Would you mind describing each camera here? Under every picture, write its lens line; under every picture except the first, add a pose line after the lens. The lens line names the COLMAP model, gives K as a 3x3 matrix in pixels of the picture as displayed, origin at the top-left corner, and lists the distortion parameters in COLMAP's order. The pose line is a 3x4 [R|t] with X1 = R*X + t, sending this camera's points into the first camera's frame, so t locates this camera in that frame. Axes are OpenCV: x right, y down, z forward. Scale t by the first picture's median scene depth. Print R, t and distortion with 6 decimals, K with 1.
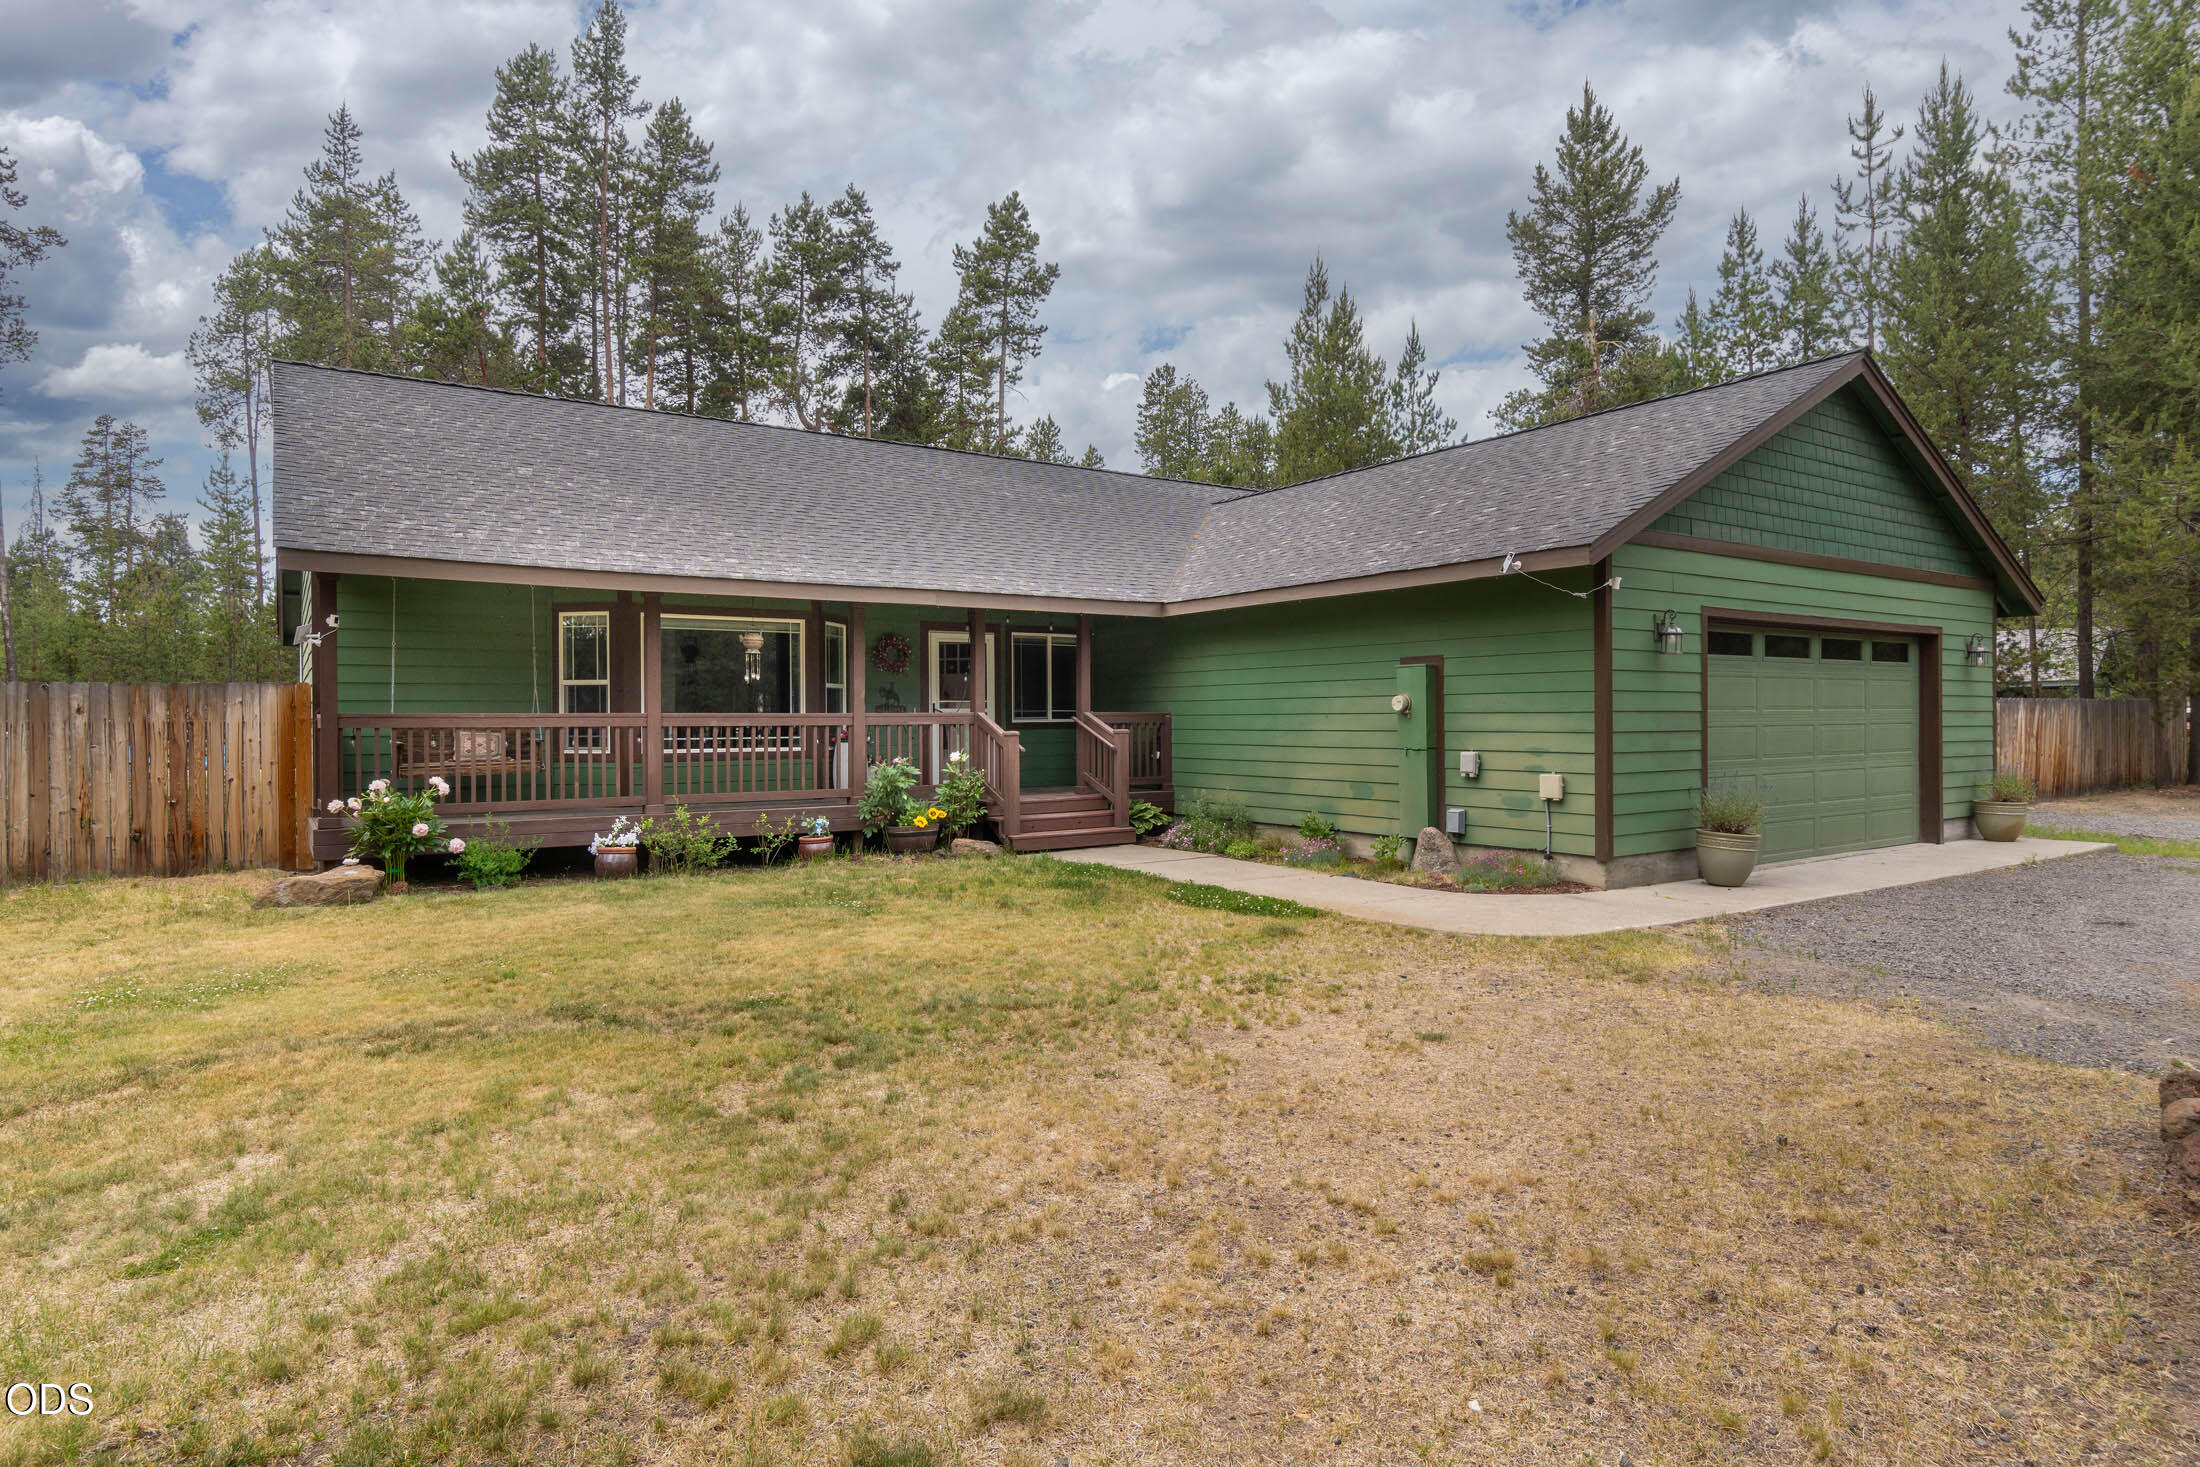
lens RADIAL K [[1194.6, 0, 1099.0], [0, 1194.6, 734.8], [0, 0, 1]] dist [-0.004705, -0.000353]
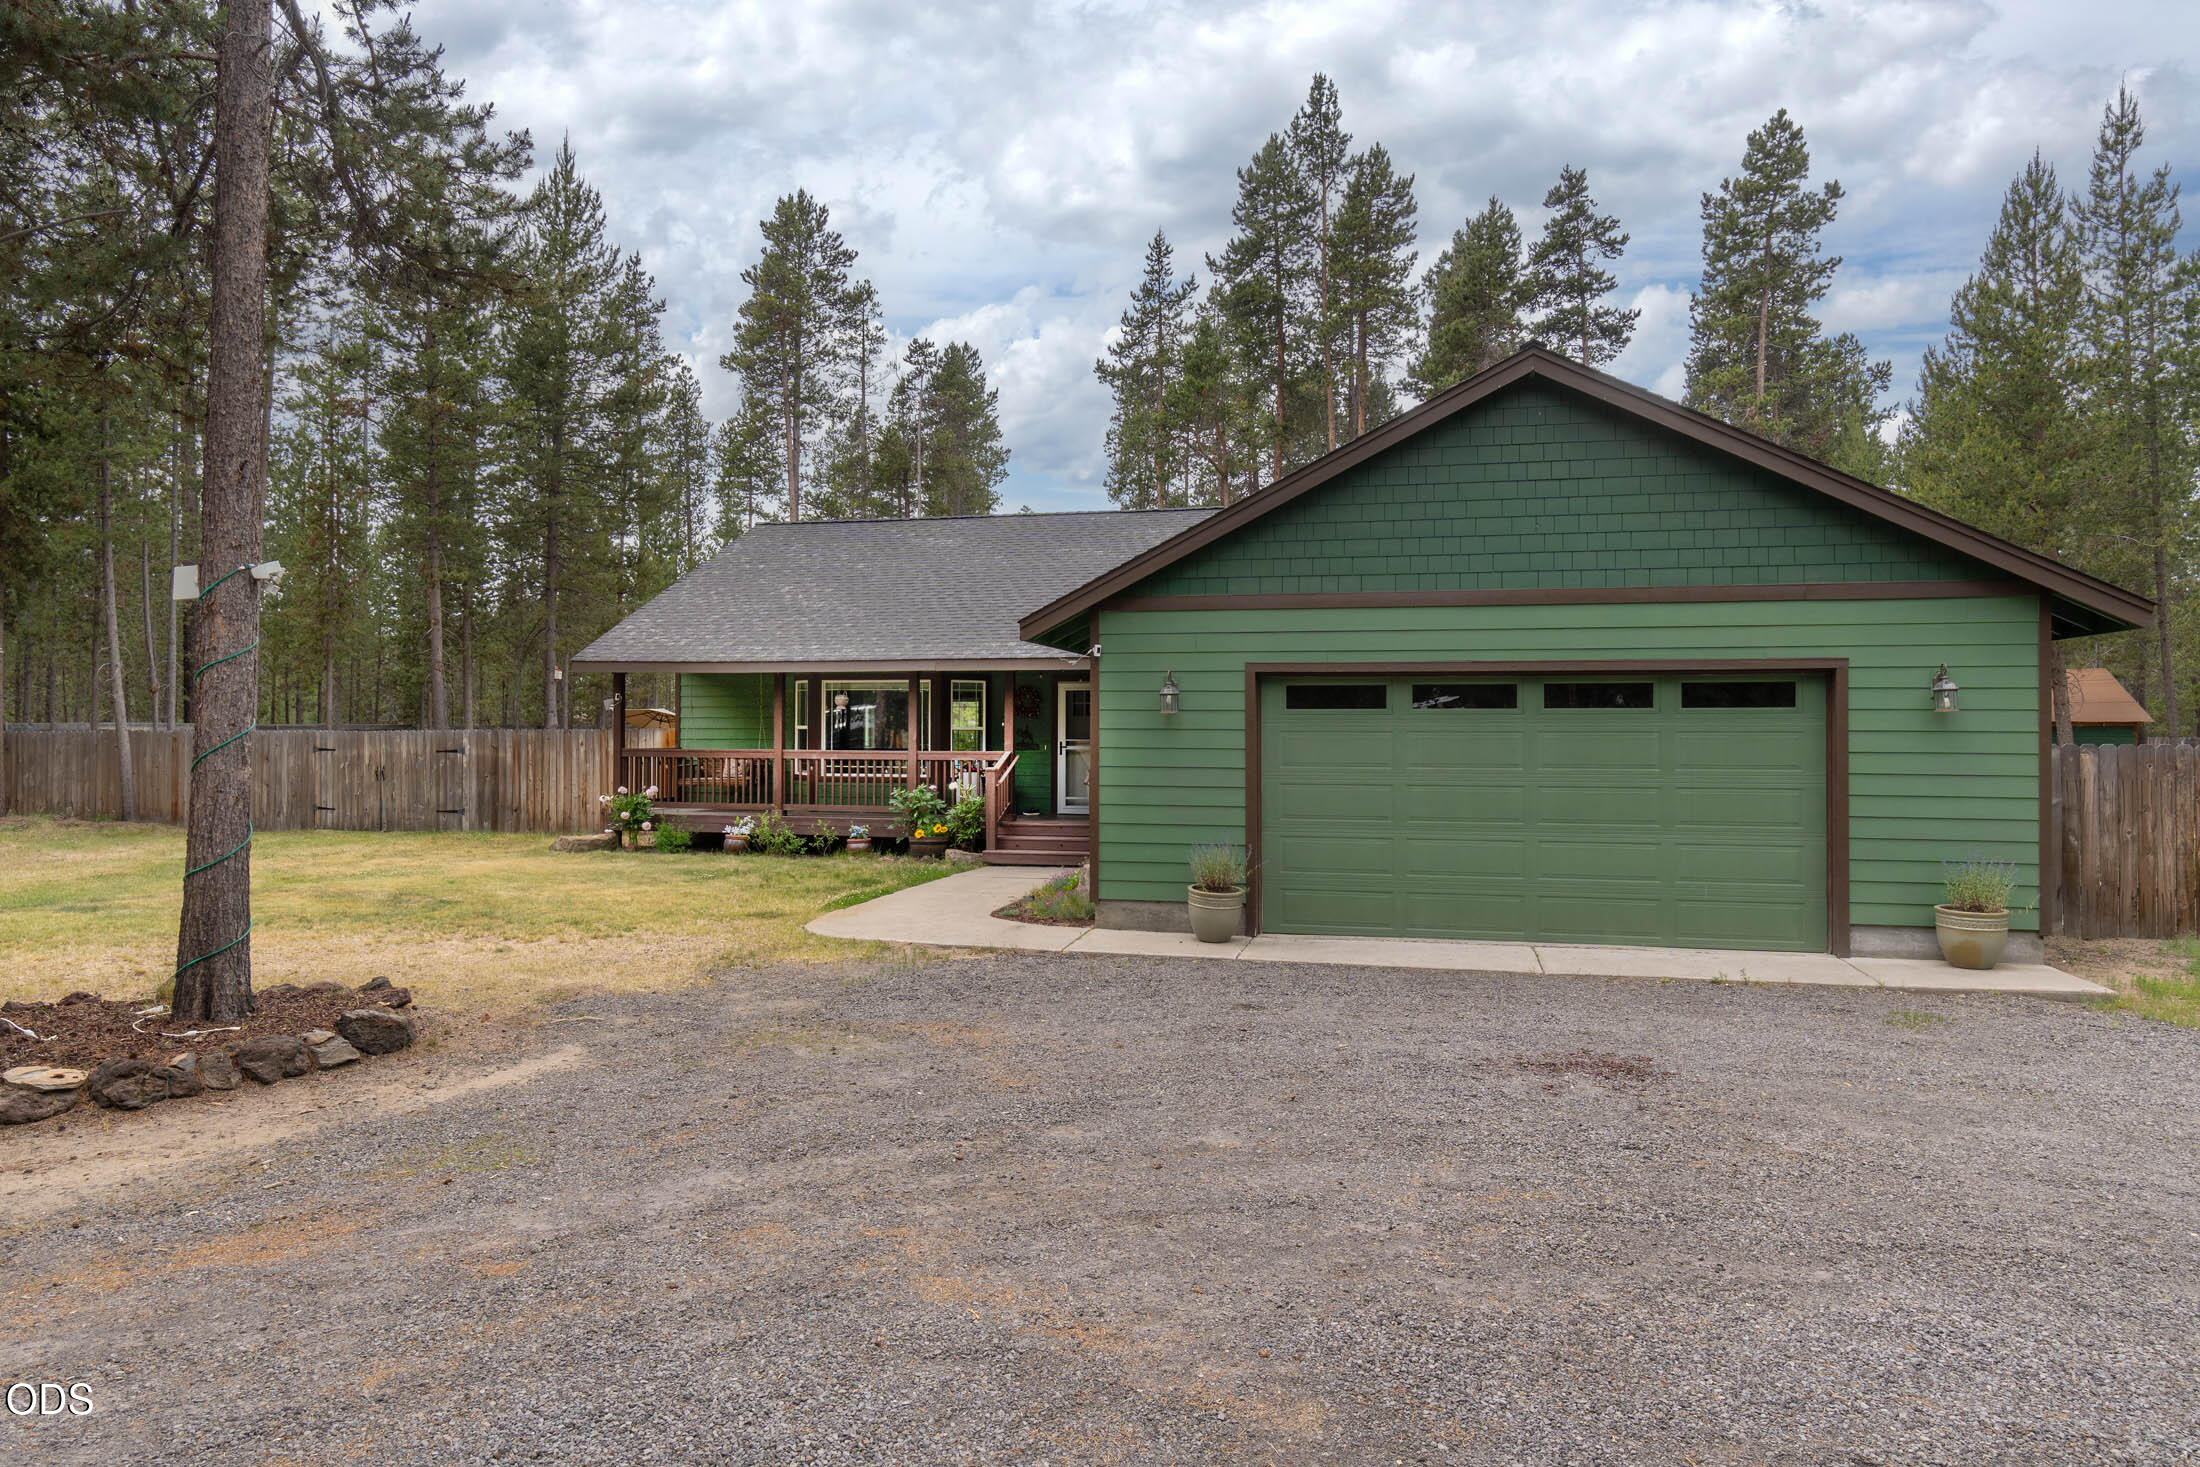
lens RADIAL K [[1328.3, 0, 1093.9], [0, 1328.3, 732.2], [0, 0, 1]] dist [-0.014796, -0.001004]
pose [[0.684418, 0.007651, -0.729050, 0.870930], [-0.016955, 0.999842, -0.005424, -0.029208], [0.728893, 0.016073, 0.684439, 0.103500]]
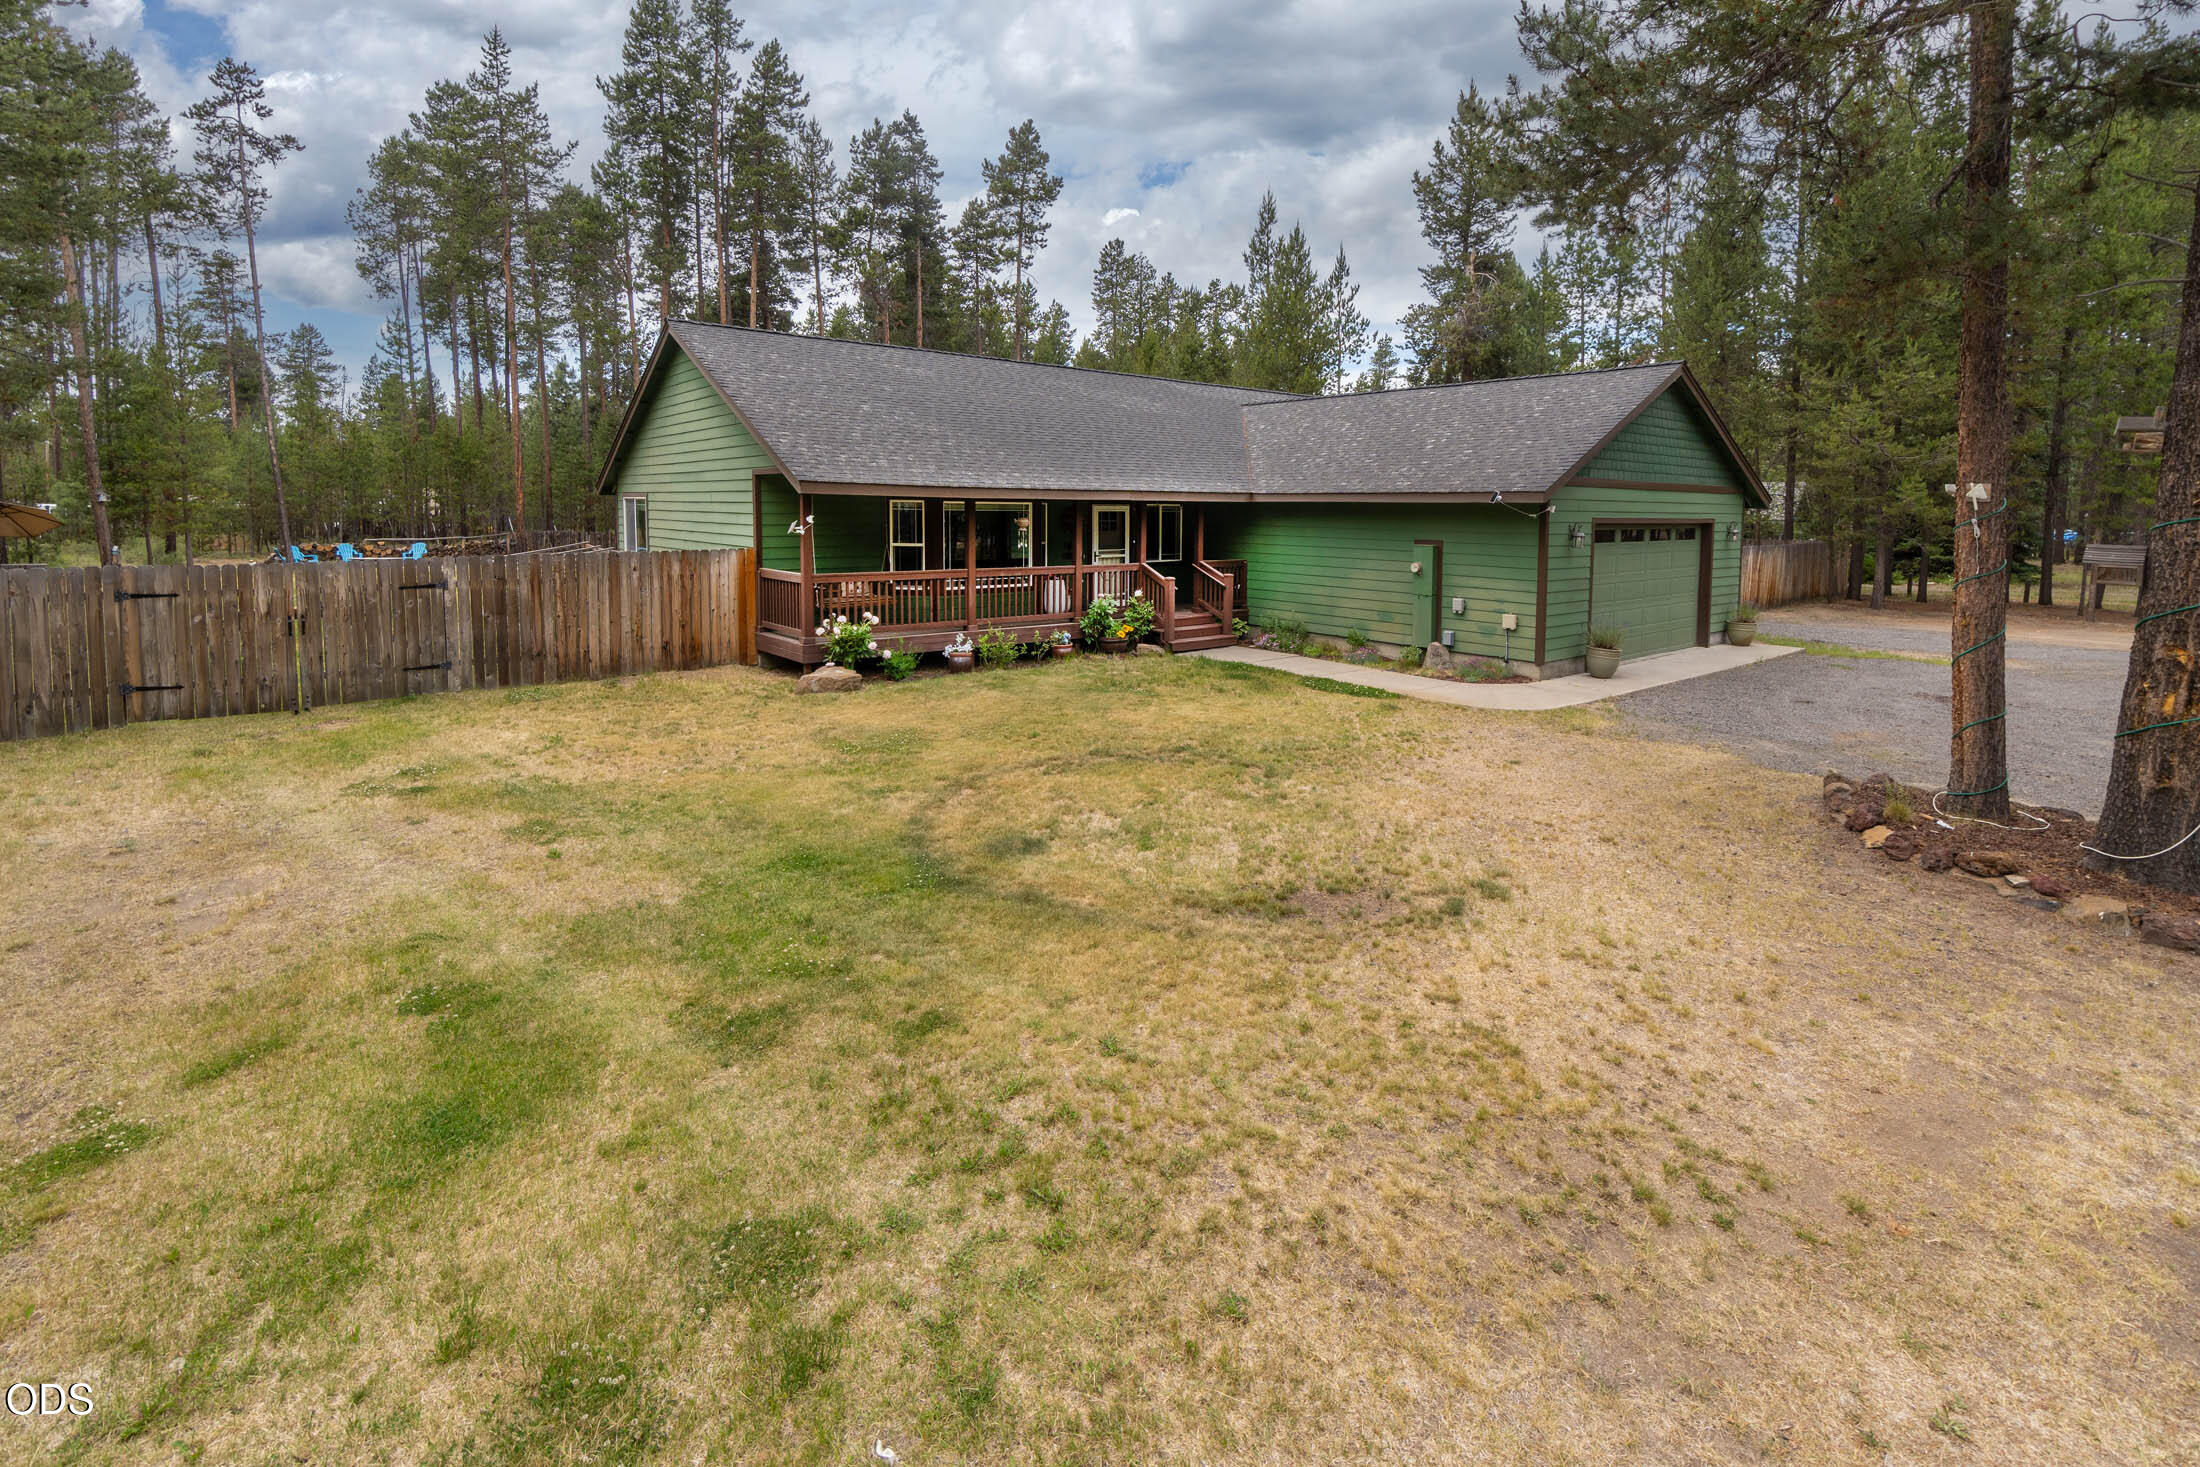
lens RADIAL K [[974.3, 0, 1106.3], [0, 974.3, 574.7], [0, 0, 1]] dist [-0.011209, -0.000566]
pose [[0.996286, 0.009643, 0.085568, -0.232728], [-0.014353, 0.998405, 0.054606, -0.065836], [-0.084905, -0.055632, 0.994835, -0.257117]]
